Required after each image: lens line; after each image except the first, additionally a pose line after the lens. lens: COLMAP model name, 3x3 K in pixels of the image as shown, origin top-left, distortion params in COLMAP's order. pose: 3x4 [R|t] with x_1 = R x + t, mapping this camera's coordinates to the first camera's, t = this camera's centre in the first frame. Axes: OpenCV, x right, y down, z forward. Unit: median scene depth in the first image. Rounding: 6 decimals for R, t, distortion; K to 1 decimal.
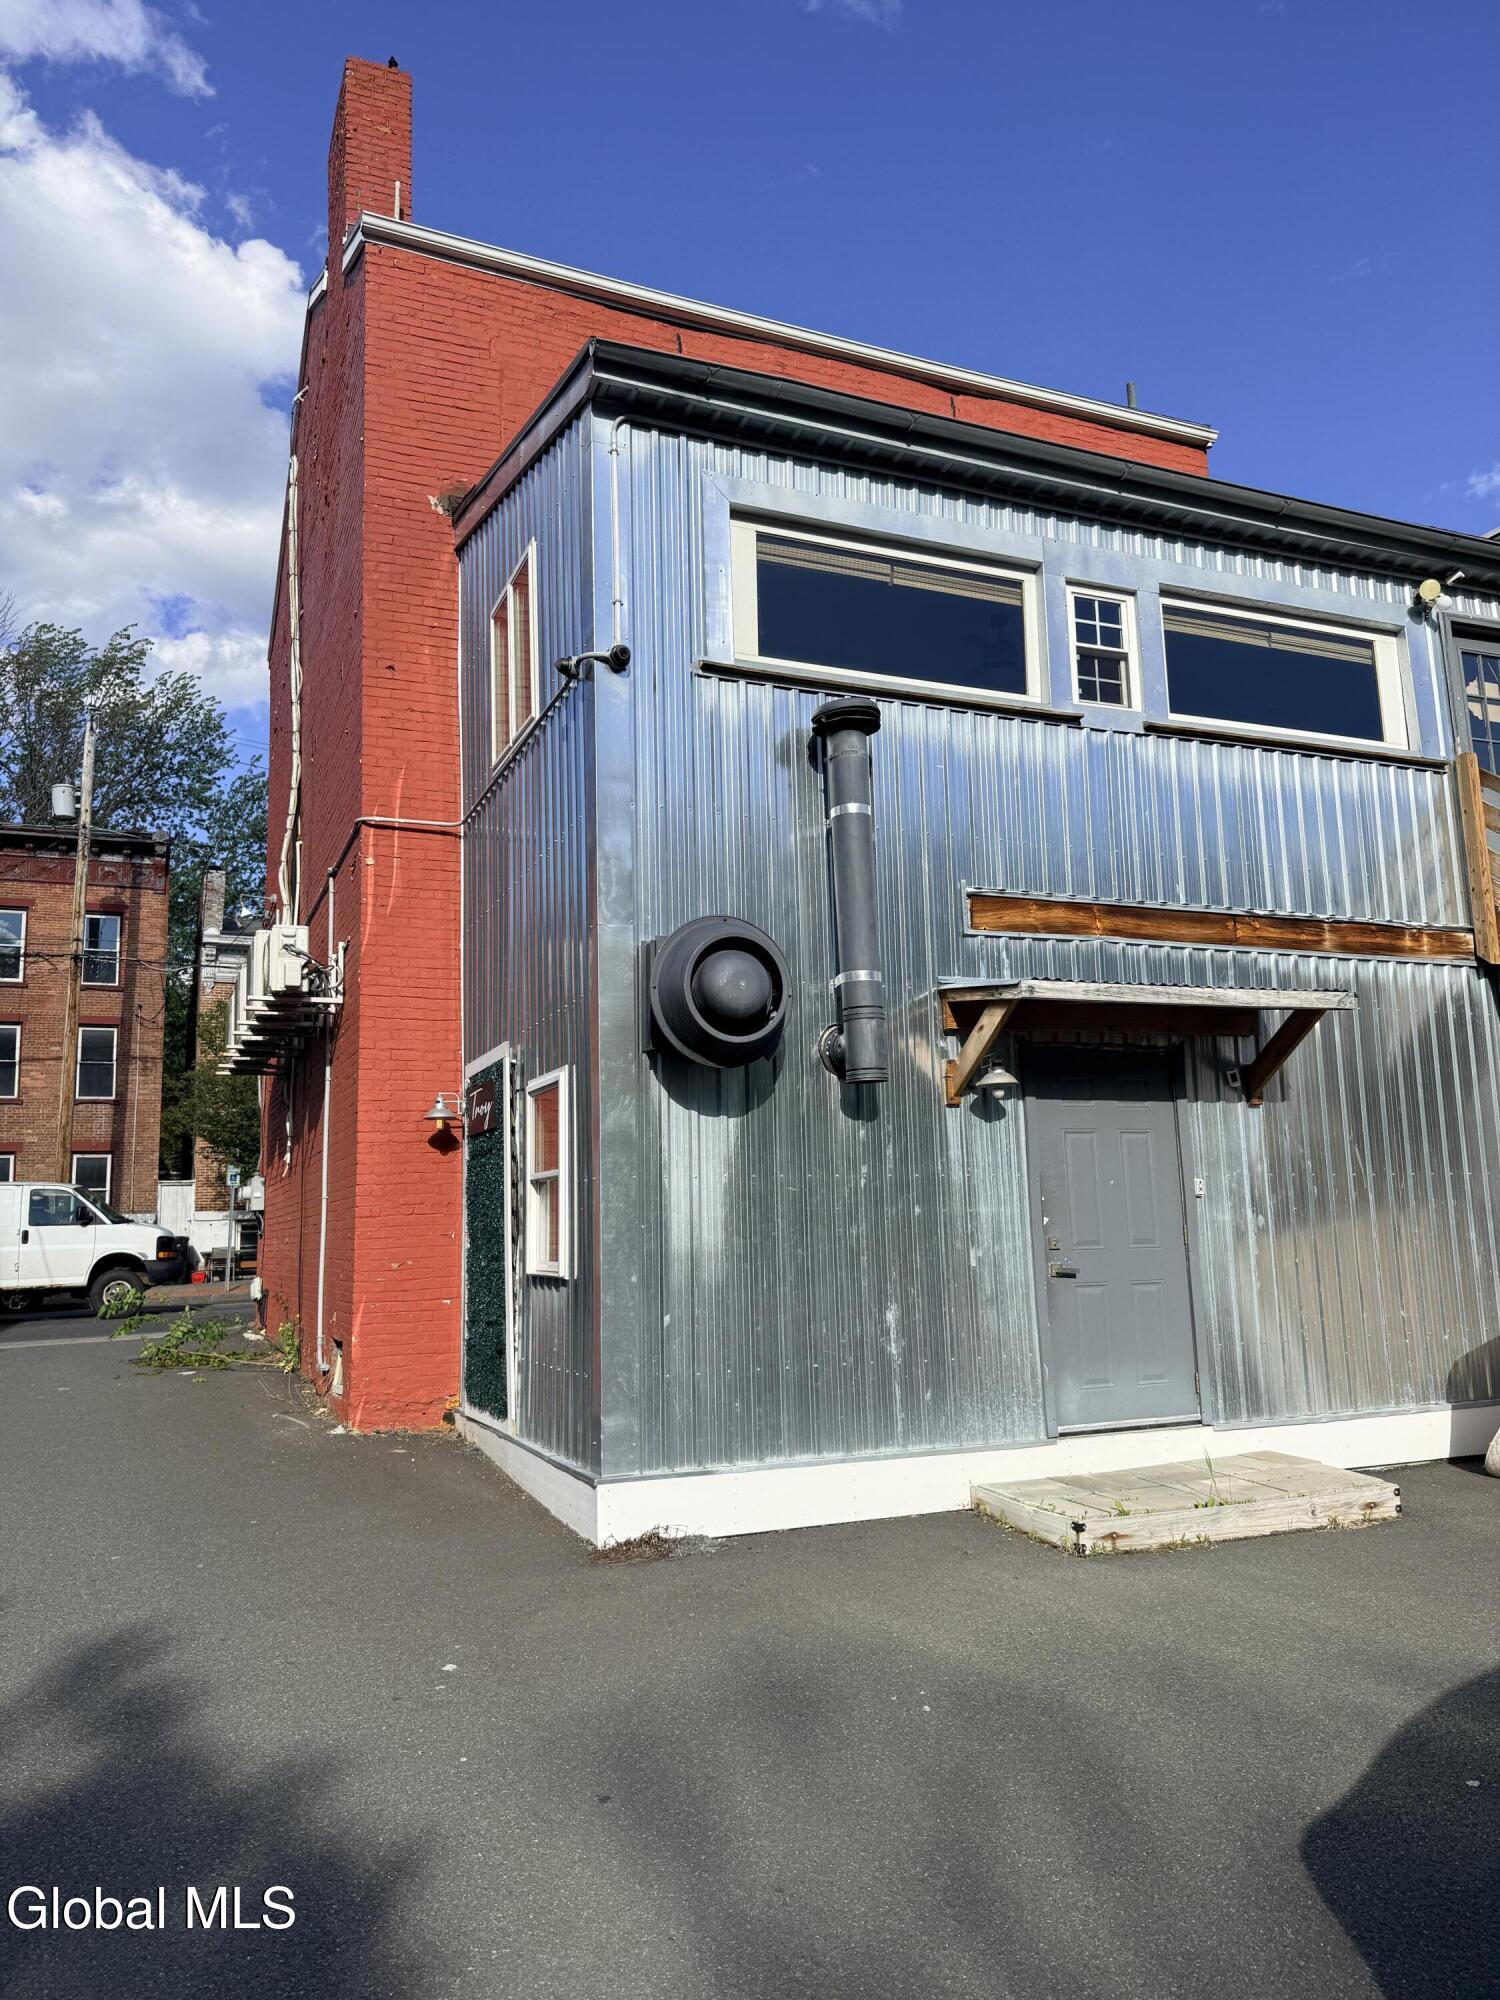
lens RADIAL K [[1397.6, 0, 741.5], [0, 1397.6, 1007.5], [0, 0, 1]] dist [0.112614, -0.182875]
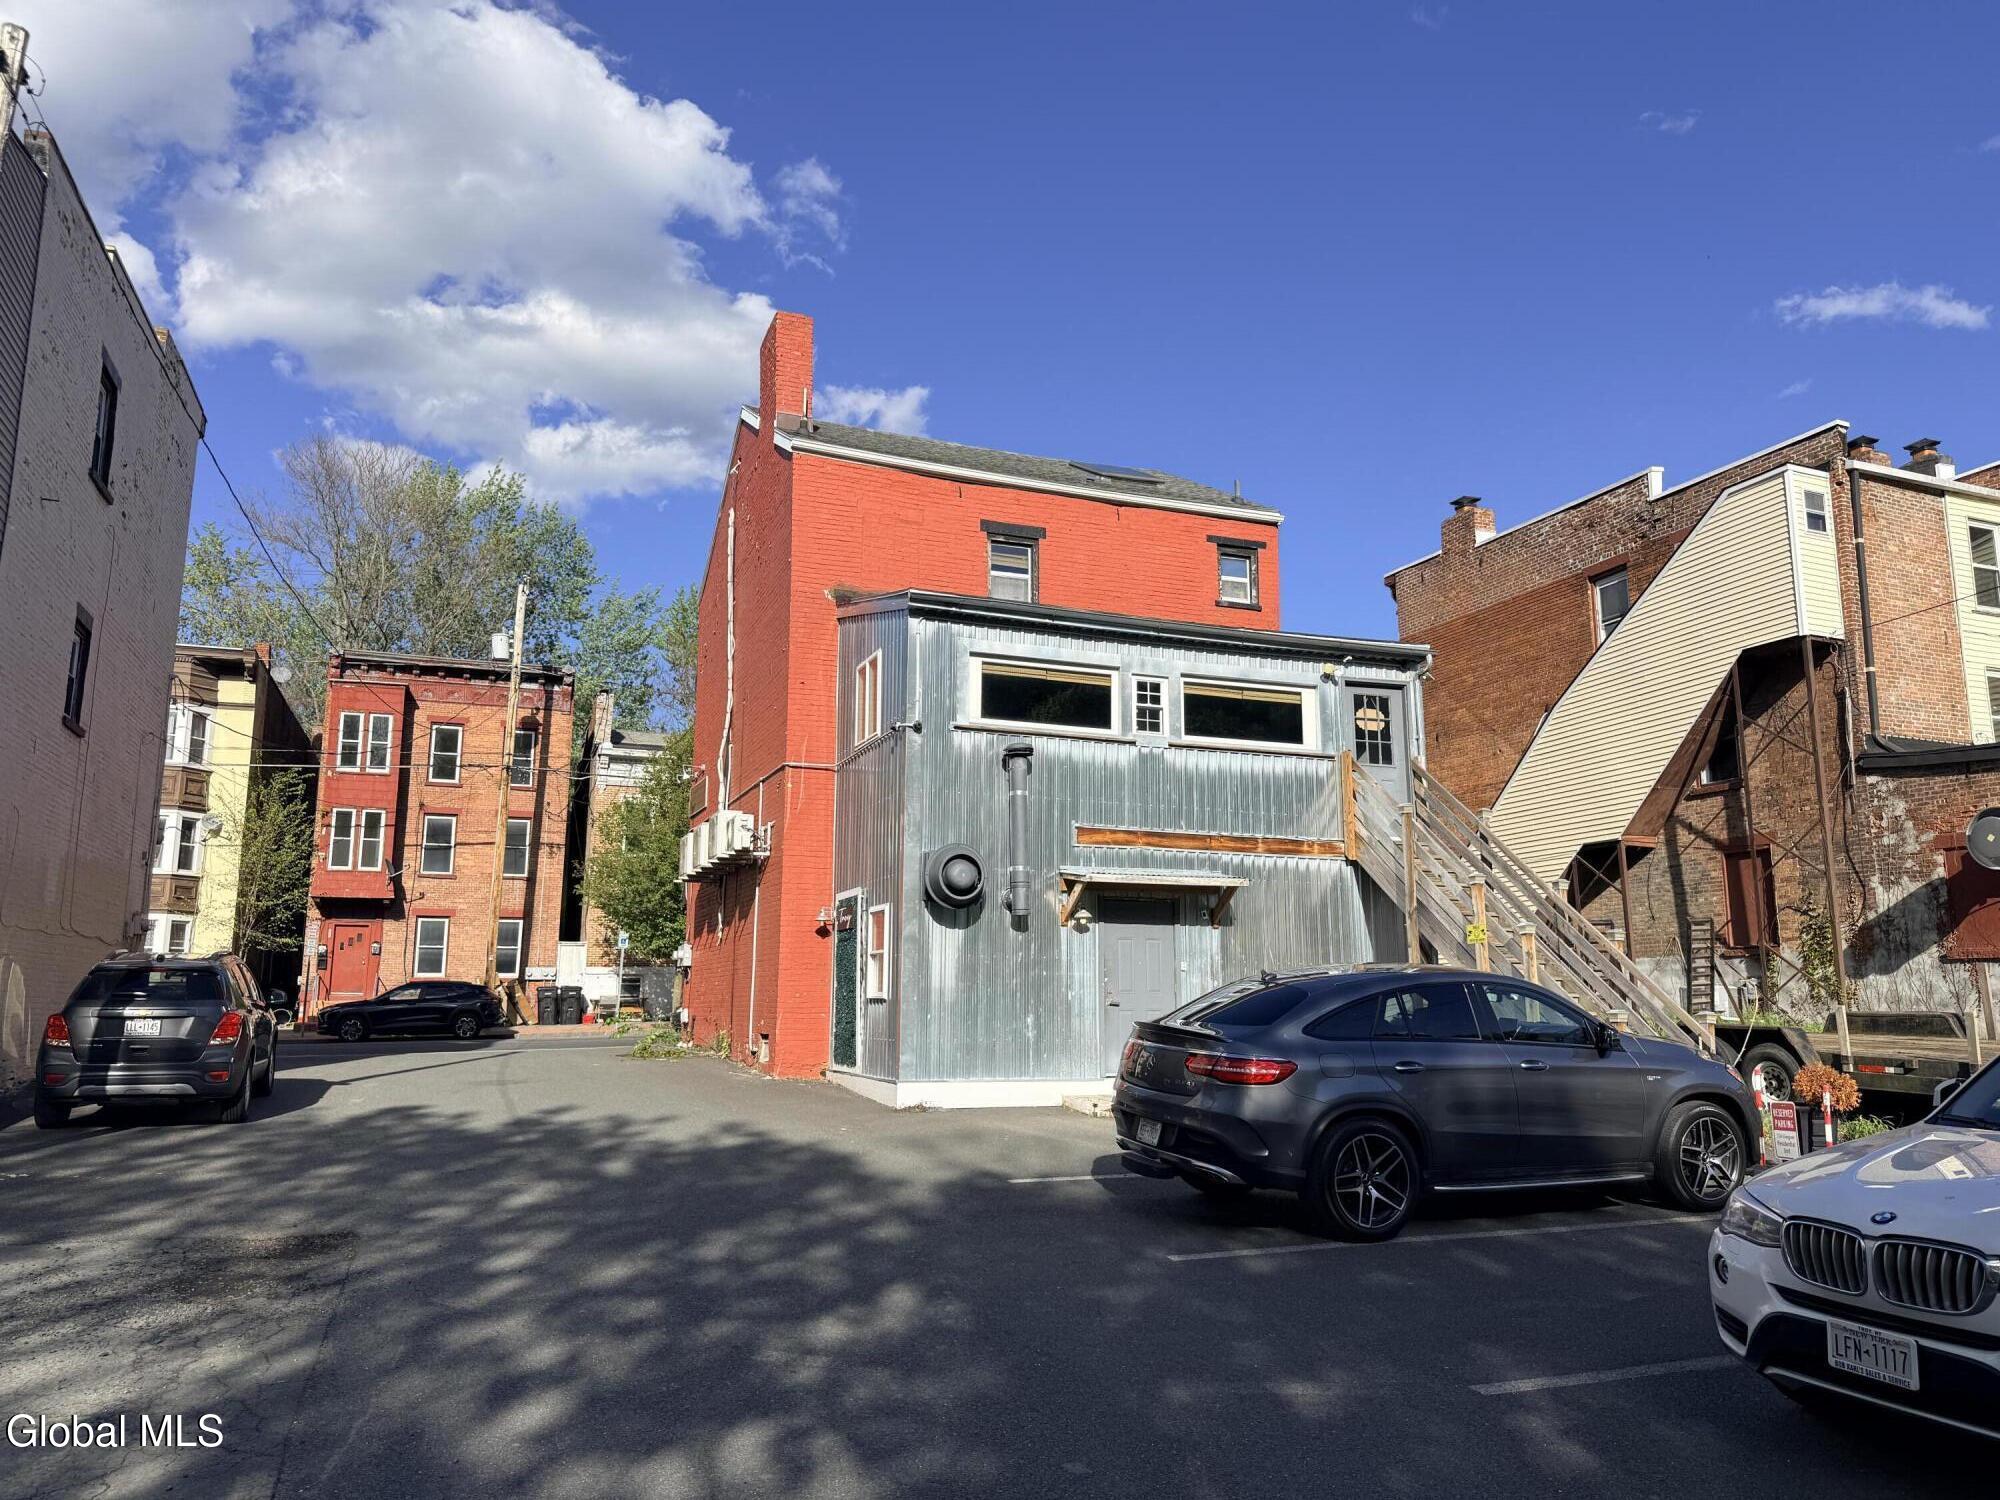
lens RADIAL K [[1397.6, 0, 1005.1], [0, 1397.6, 751.0], [0, 0, 1]] dist [0.112614, -0.182875]
pose [[0.999078, 0.024996, -0.034901, 0.118066], [-0.025717, 0.999462, -0.020363, -0.143360], [0.034373, 0.021242, 0.999183, -1.096829]]
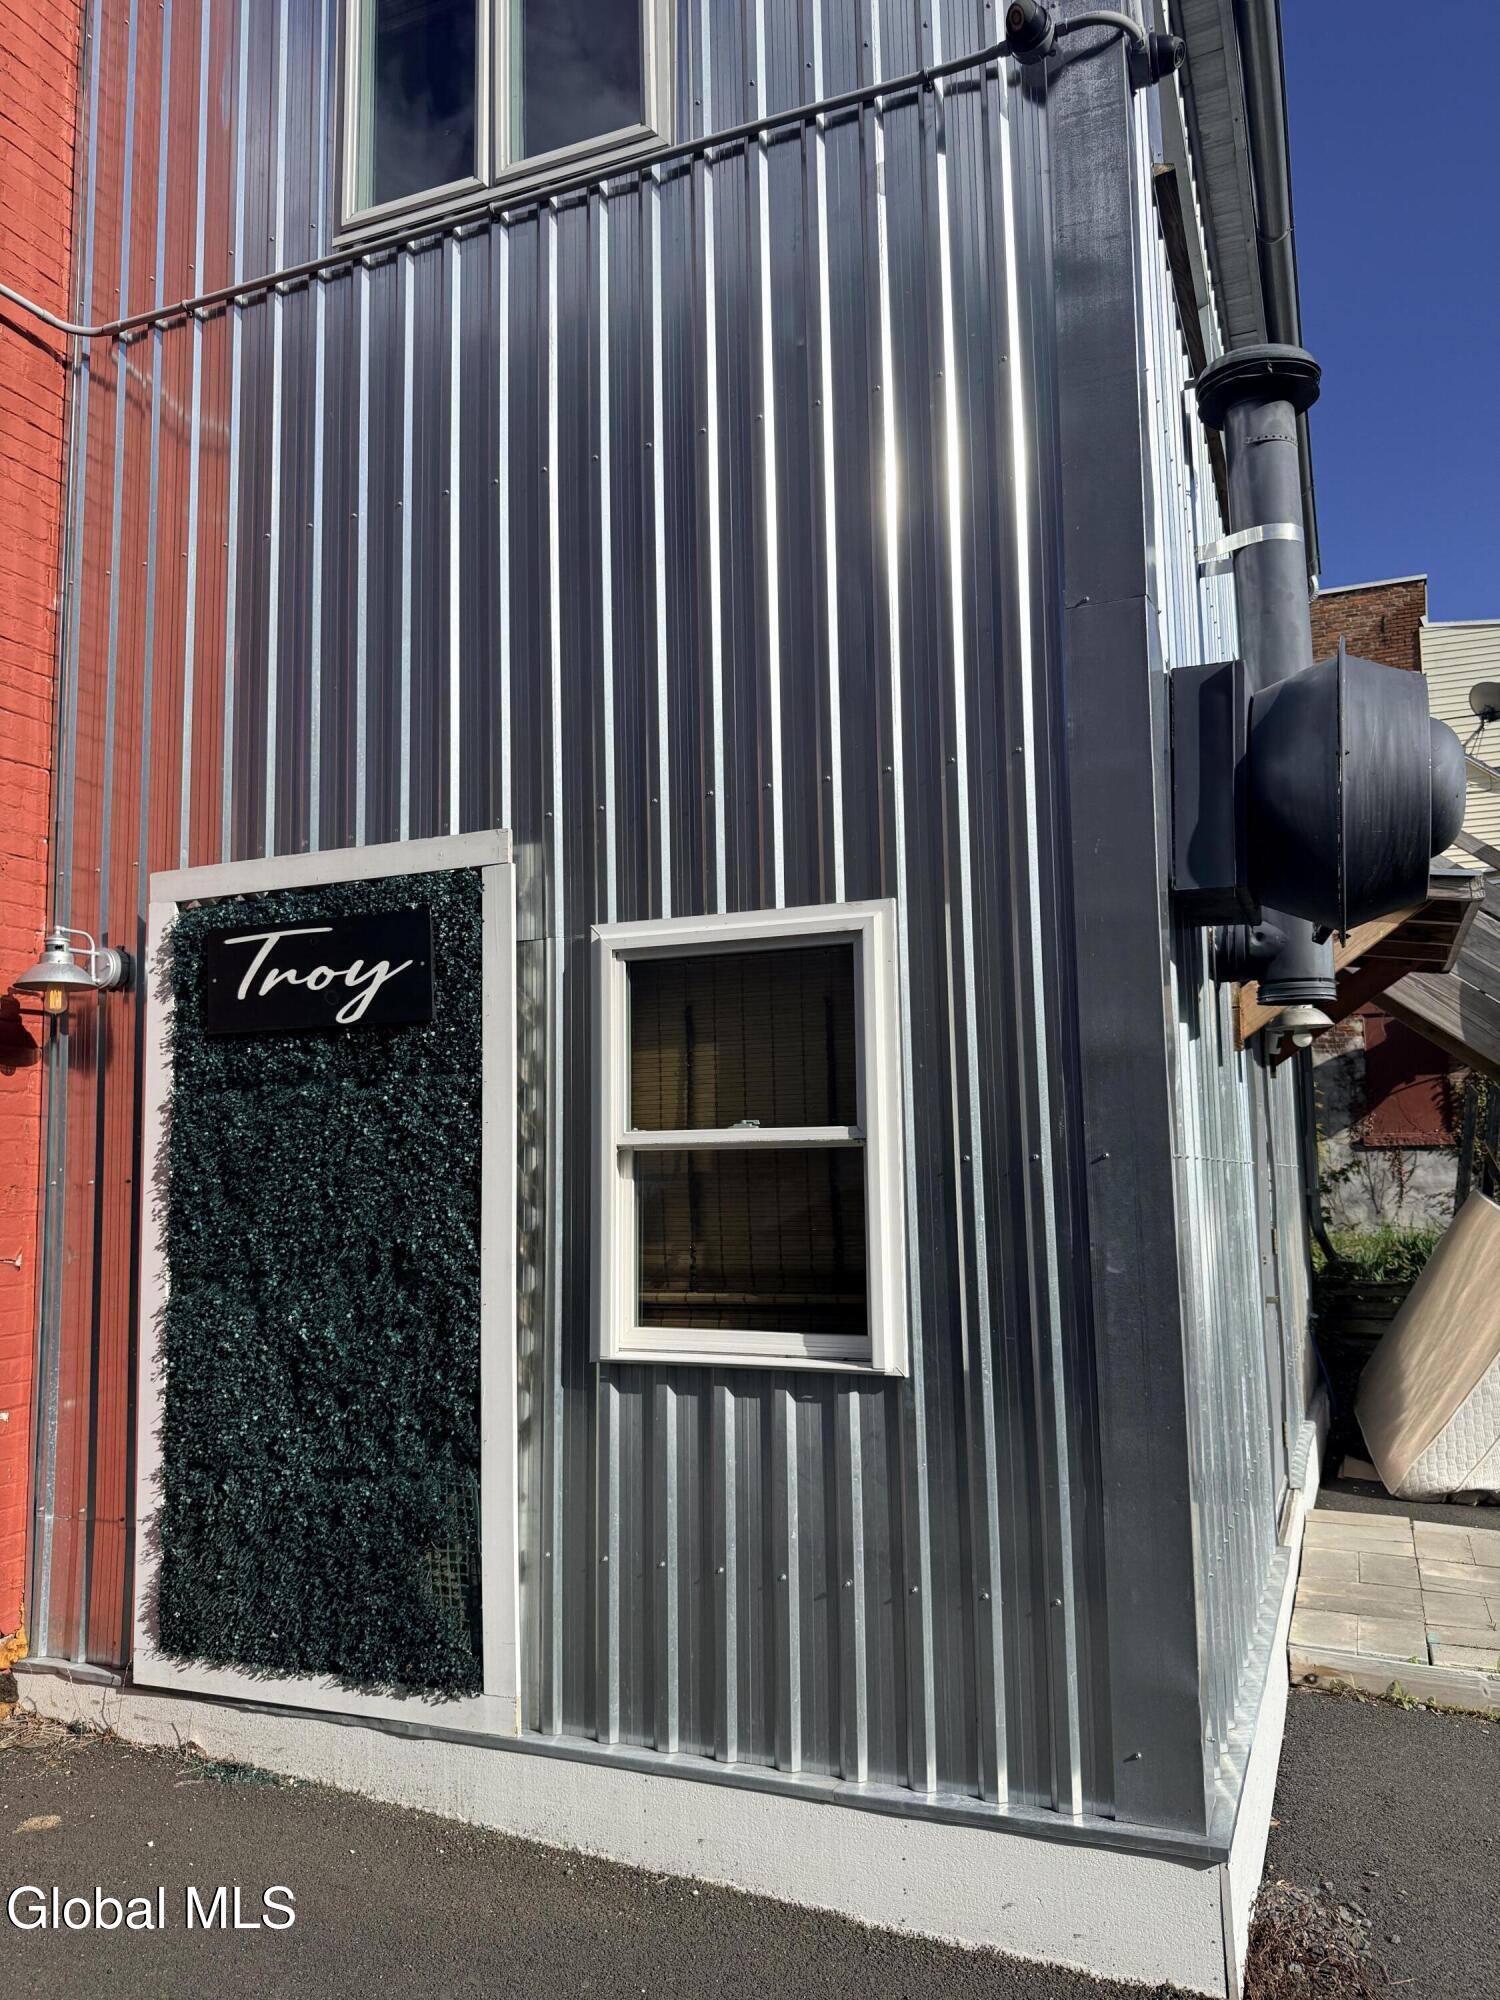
lens RADIAL K [[1397.6, 0, 741.5], [0, 1397.6, 1007.5], [0, 0, 1]] dist [0.112614, -0.182875]
pose [[0.706859, 0.097739, 0.700570, -0.432124], [-0.112837, 0.993306, -0.024730, 0.085117], [-0.698297, -0.061570, 0.713155, 0.649772]]
